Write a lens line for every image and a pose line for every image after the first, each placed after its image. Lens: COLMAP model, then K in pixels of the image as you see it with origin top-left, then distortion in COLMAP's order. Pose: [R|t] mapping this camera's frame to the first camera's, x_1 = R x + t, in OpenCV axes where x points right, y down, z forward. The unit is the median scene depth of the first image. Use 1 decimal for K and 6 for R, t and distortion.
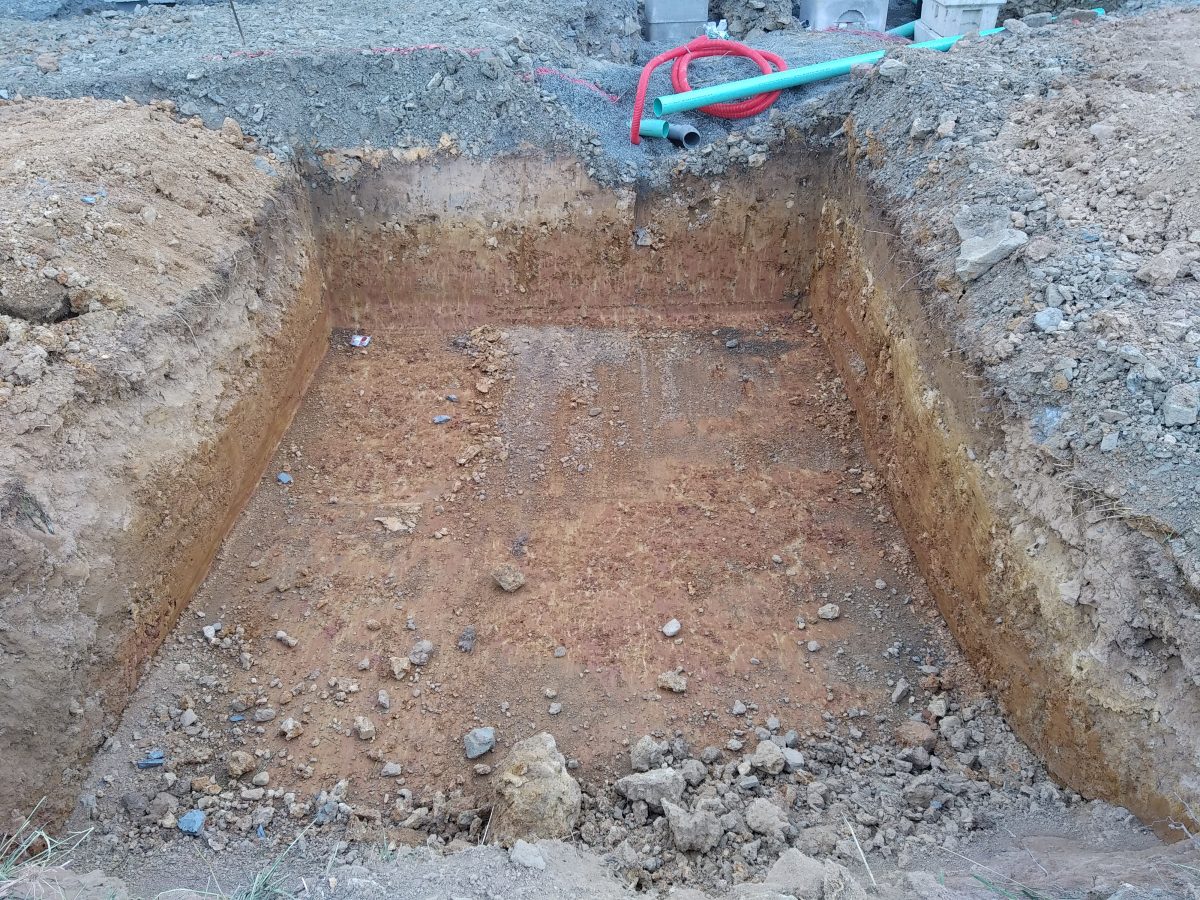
lens RADIAL K [[894.0, 0, 600.8], [0, 894.0, 450.5], [0, 0, 1]] dist [0.053521, -0.073211]
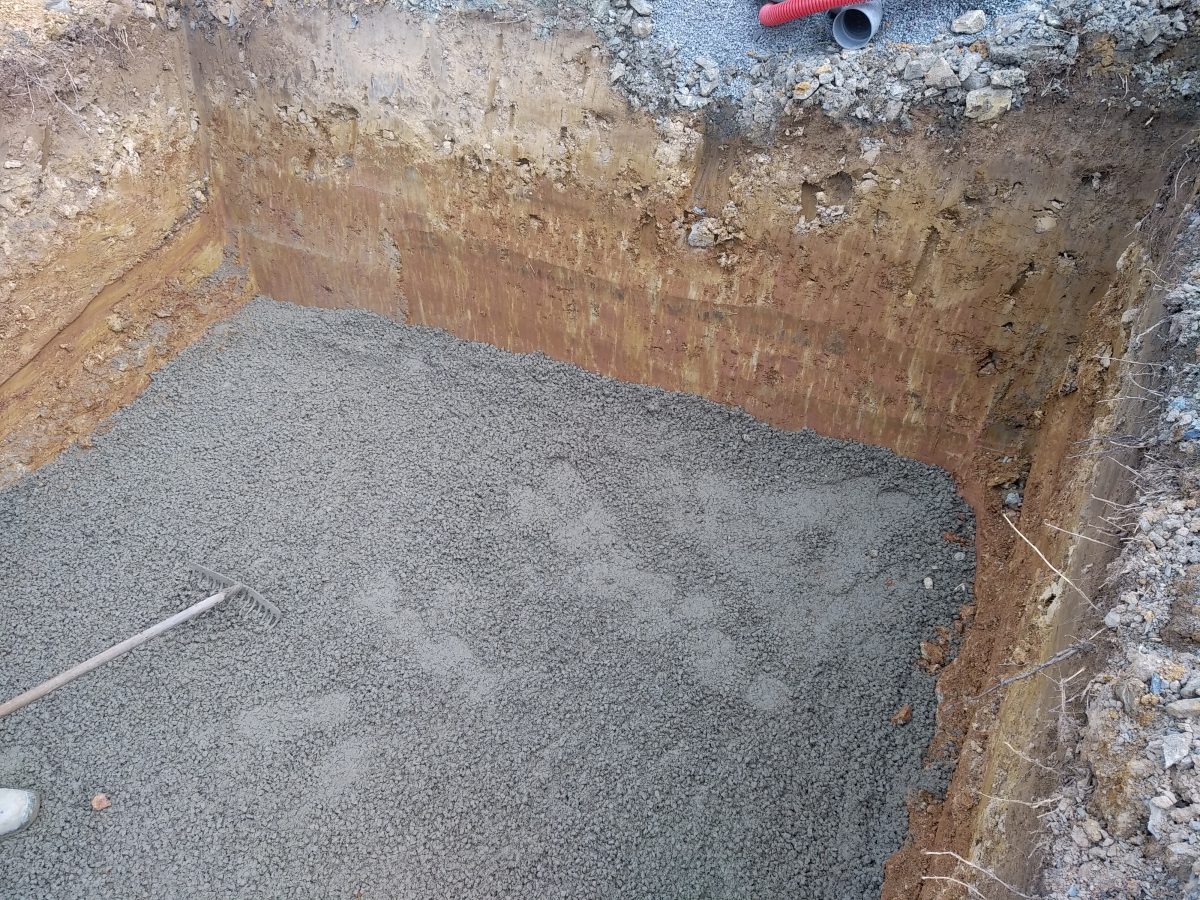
lens RADIAL K [[894.0, 0, 600.5], [0, 894.0, 448.9], [0, 0, 1]] dist [0.053521, -0.073211]
pose [[0.889509, 0.299241, -0.345295, 0.204100], [-0.213735, 0.940431, 0.264401, -0.244079], [0.403846, -0.161386, 0.900479, 0.528673]]
